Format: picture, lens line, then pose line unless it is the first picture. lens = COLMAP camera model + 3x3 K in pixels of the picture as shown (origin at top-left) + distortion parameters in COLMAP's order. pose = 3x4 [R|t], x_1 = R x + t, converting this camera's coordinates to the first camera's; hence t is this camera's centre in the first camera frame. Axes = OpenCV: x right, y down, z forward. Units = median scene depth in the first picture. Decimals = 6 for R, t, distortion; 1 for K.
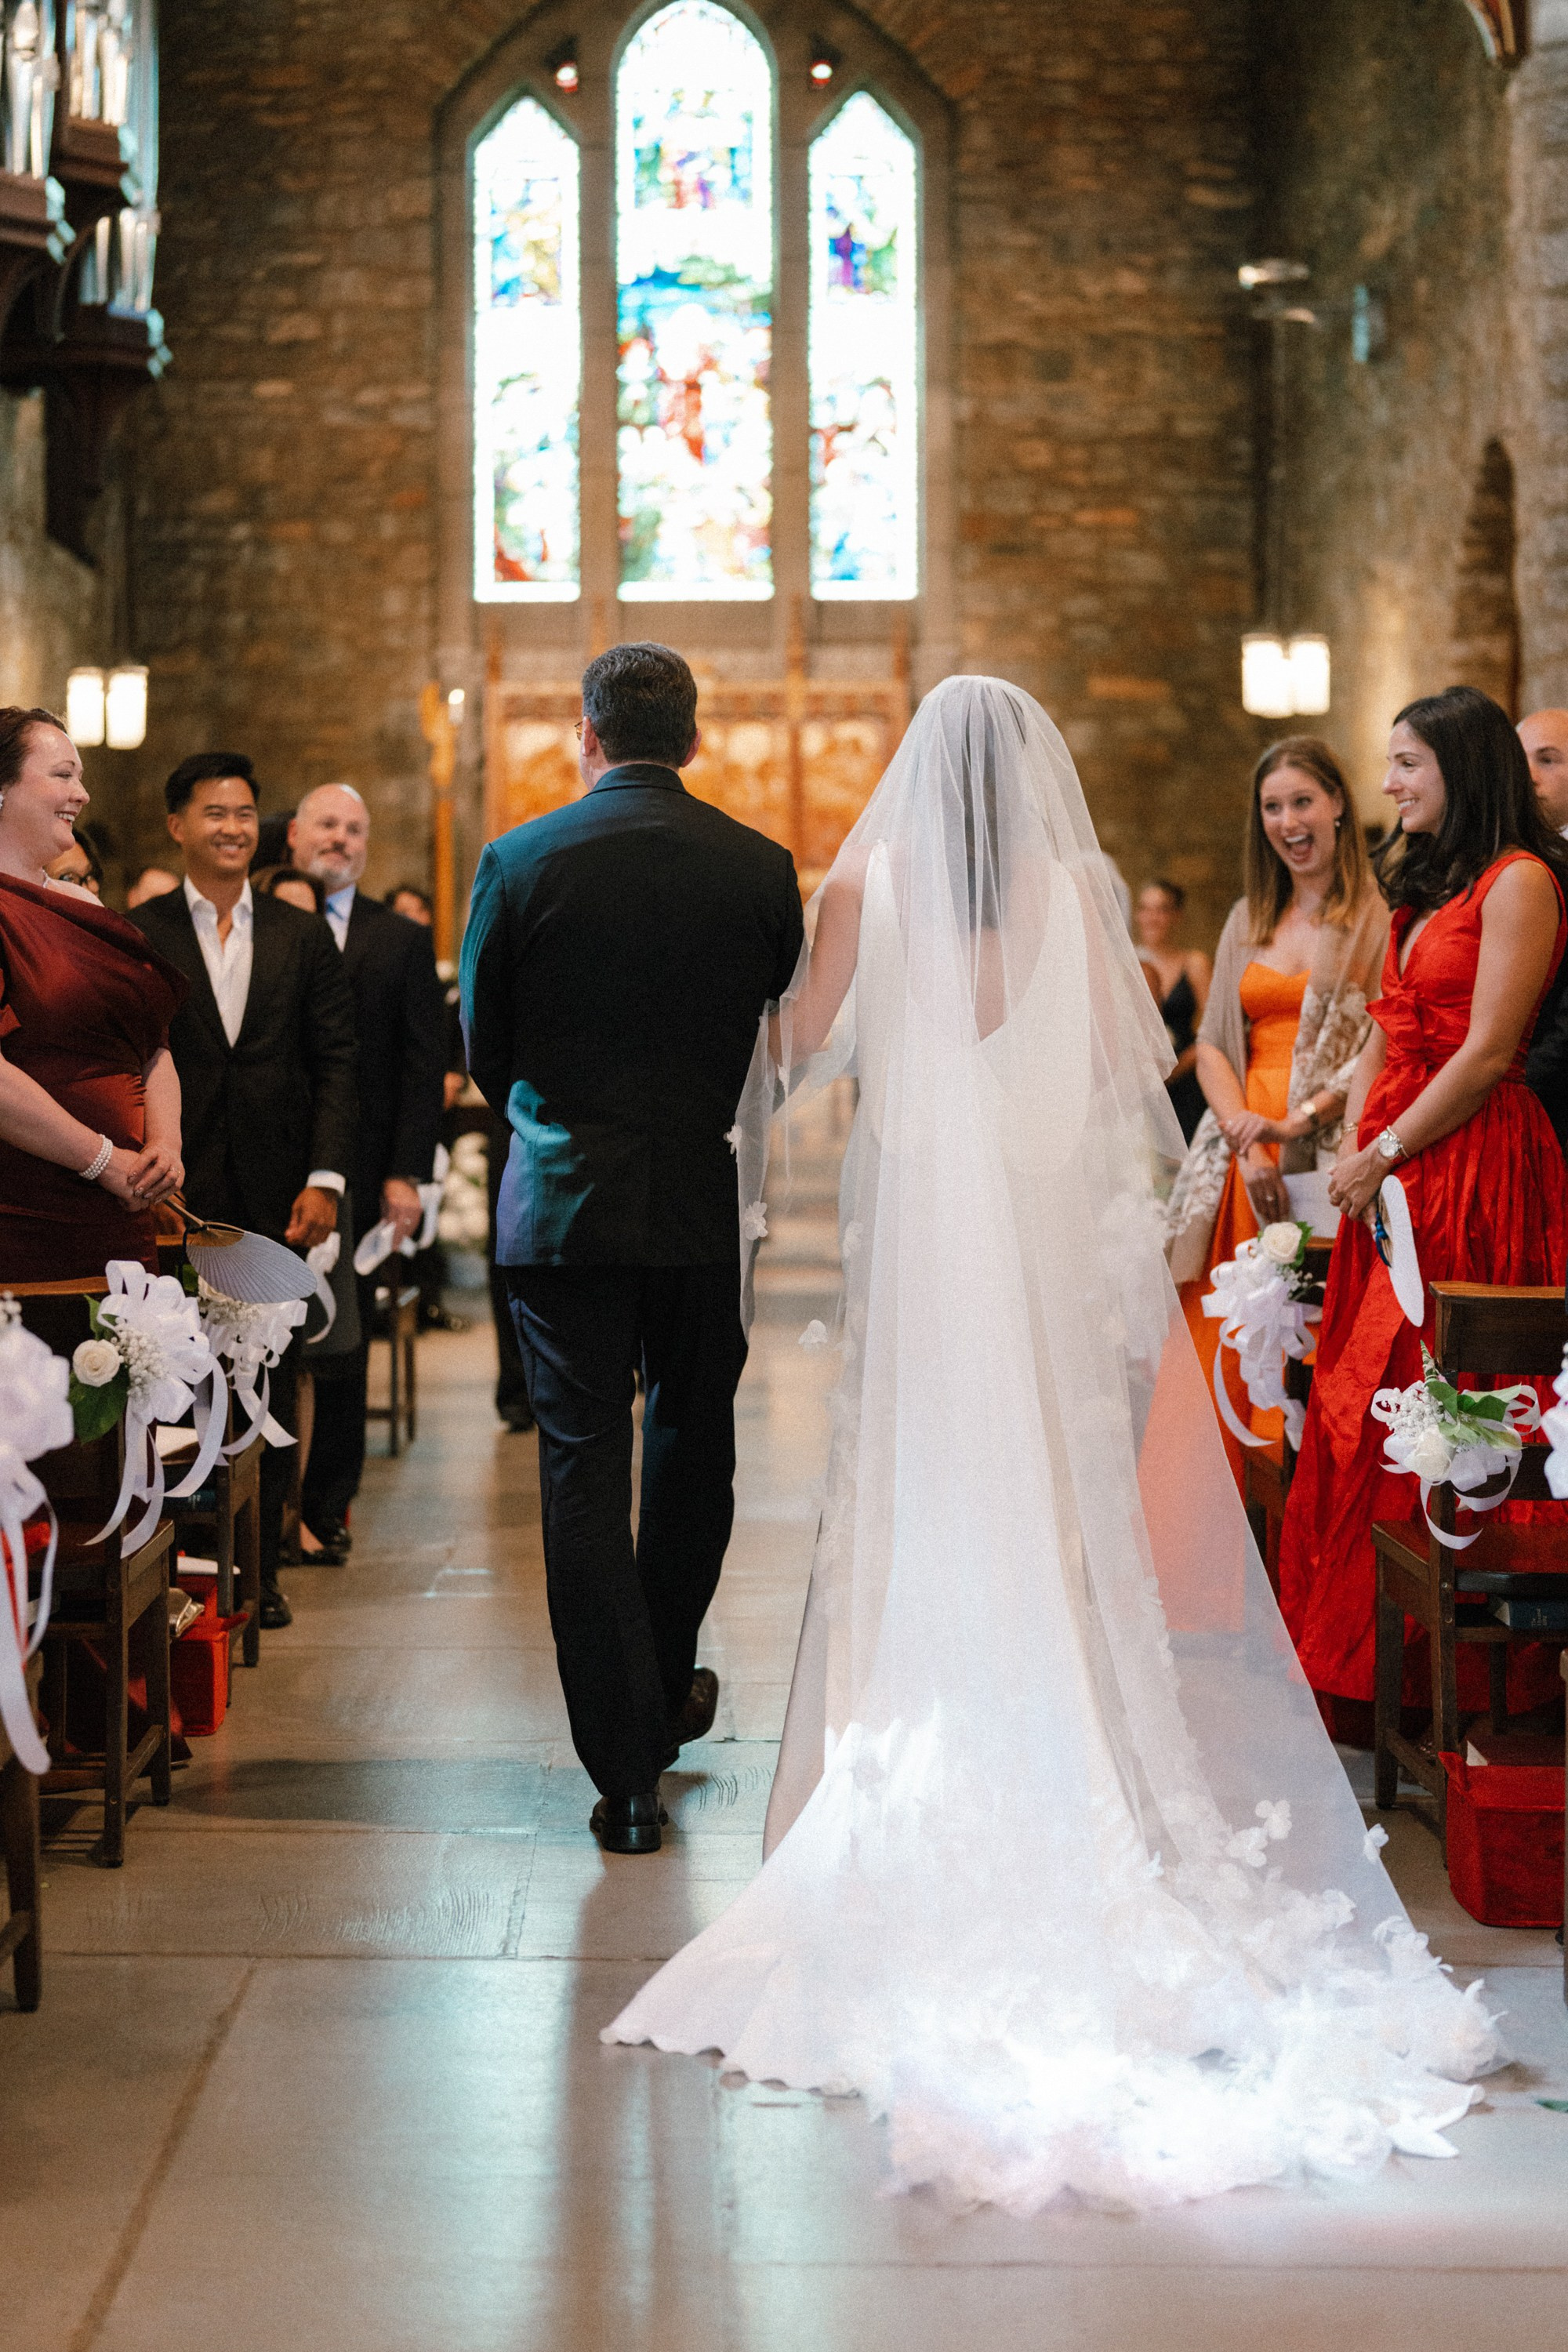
lens RADIAL K [[3445.0, 0, 557.1], [0, 3445.0, 890.9], [0, 0, 1]] dist [-0.007281, -0.010709]
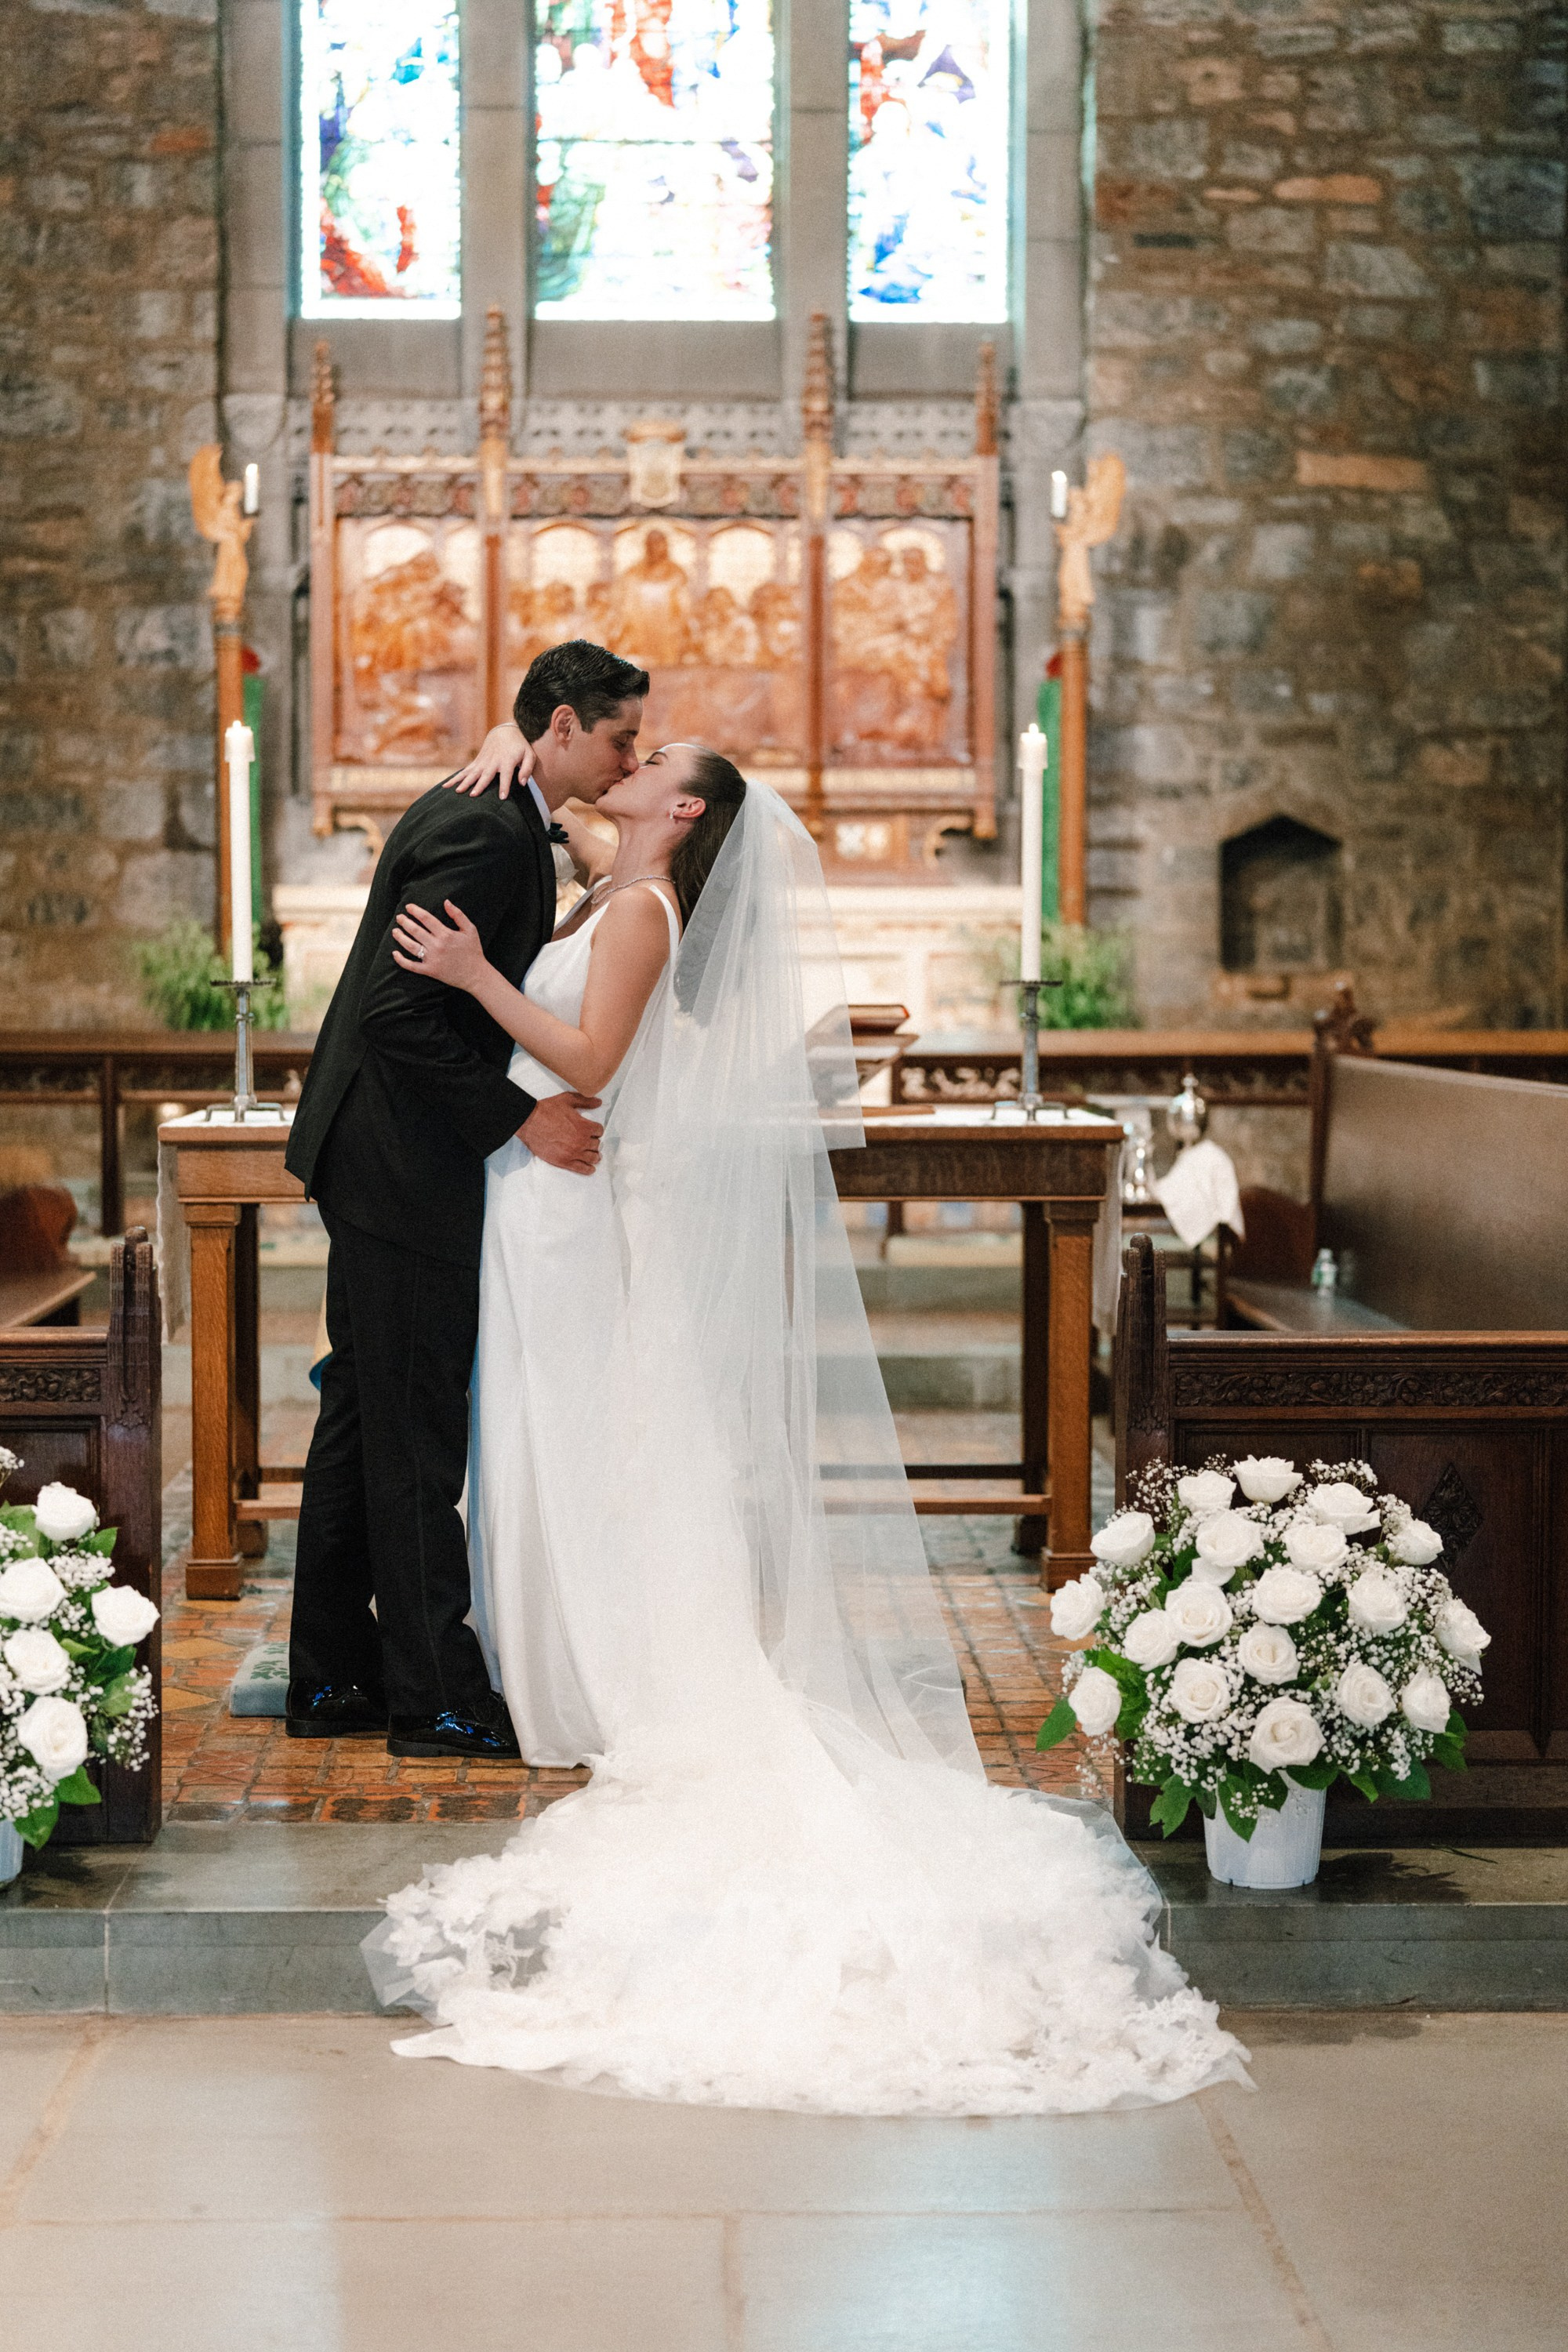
lens RADIAL K [[3365.5, 0, 726.4], [0, 3365.5, 1100.2], [0, 0, 1]] dist [0.000868, 0.010739]
pose [[0.998339, 0.001129, 0.057597, 0.018807], [-0.005683, 0.996861, 0.078971, 0.005944], [-0.057327, -0.079168, 0.995212, 0.397798]]
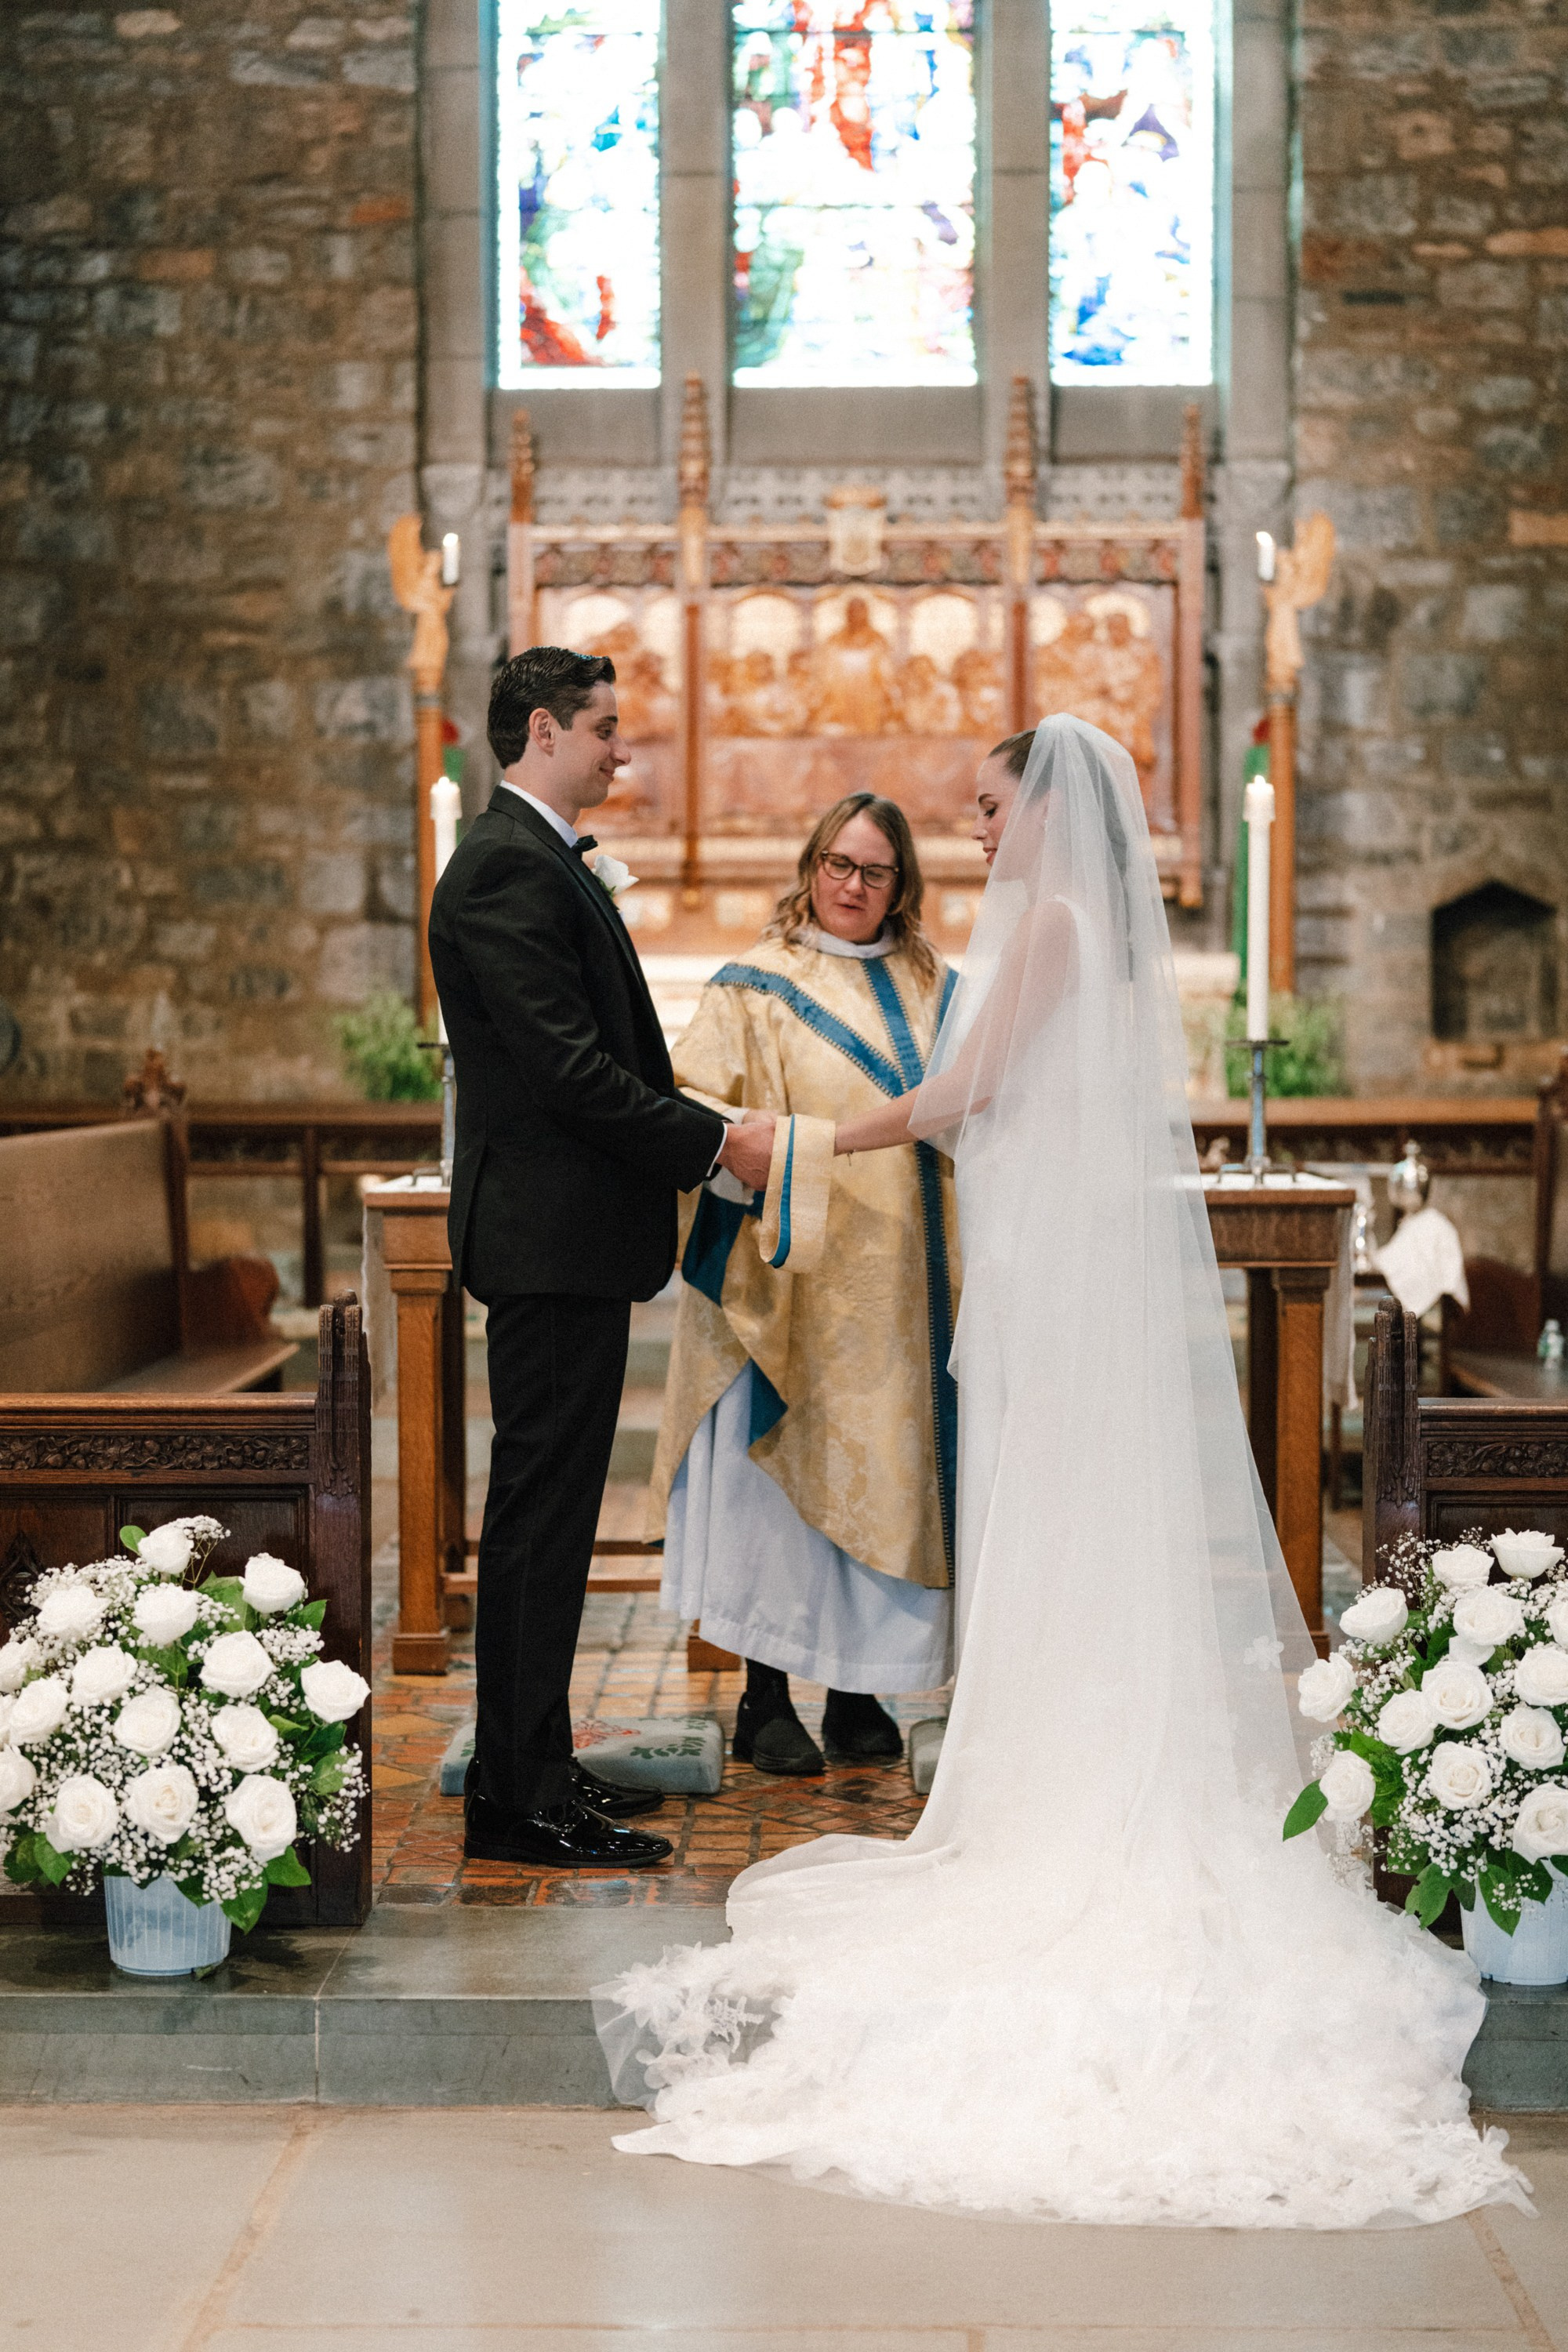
lens RADIAL K [[3342.1, 0, 764.5], [0, 3342.1, 1177.2], [0, 0, 1]] dist [0.001115, 0.013357]
pose [[0.999921, -0.000671, 0.012528, 0.016938], [-0.000310, 0.996942, 0.078146, 0.008091], [-0.012542, -0.078143, 0.996863, 0.407297]]
